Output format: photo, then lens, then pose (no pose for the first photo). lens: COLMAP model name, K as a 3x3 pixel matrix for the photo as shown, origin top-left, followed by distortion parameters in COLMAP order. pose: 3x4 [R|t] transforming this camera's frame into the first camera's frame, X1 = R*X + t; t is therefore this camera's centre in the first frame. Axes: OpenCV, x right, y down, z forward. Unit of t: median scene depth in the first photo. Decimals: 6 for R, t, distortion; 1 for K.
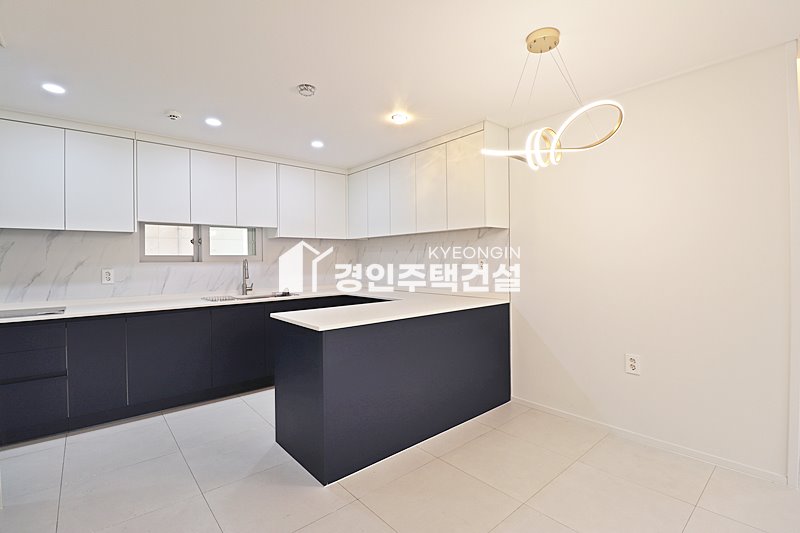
lens RADIAL K [[371.0, 0, 404.8], [0, 371.0, 264.4], [0, 0, 1]] dist [-0.013111, -0.003859]
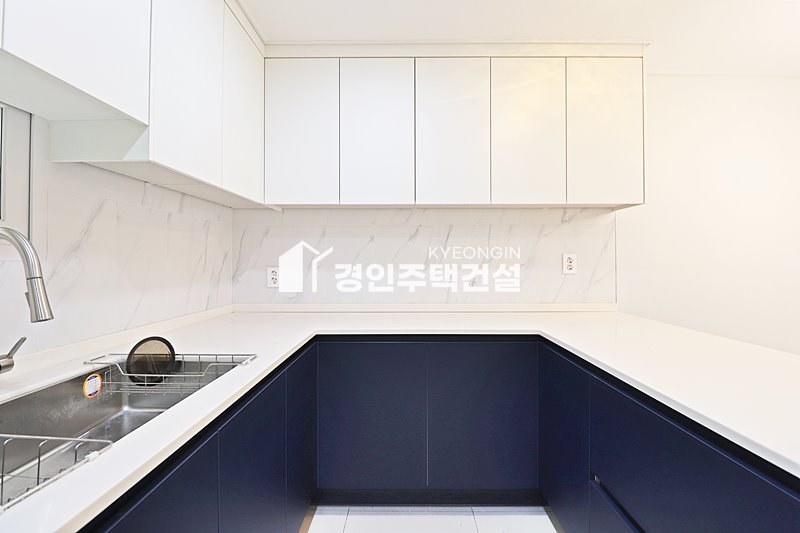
lens RADIAL K [[371.0, 0, 402.5], [0, 371.0, 262.3], [0, 0, 1]] dist [-0.013111, -0.003859]
pose [[0.656124, 0.006907, 0.754622, -0.464722], [0.003303, 0.999922, -0.012024, 0.007546], [-0.754646, 0.010382, 0.656050, 0.745341]]
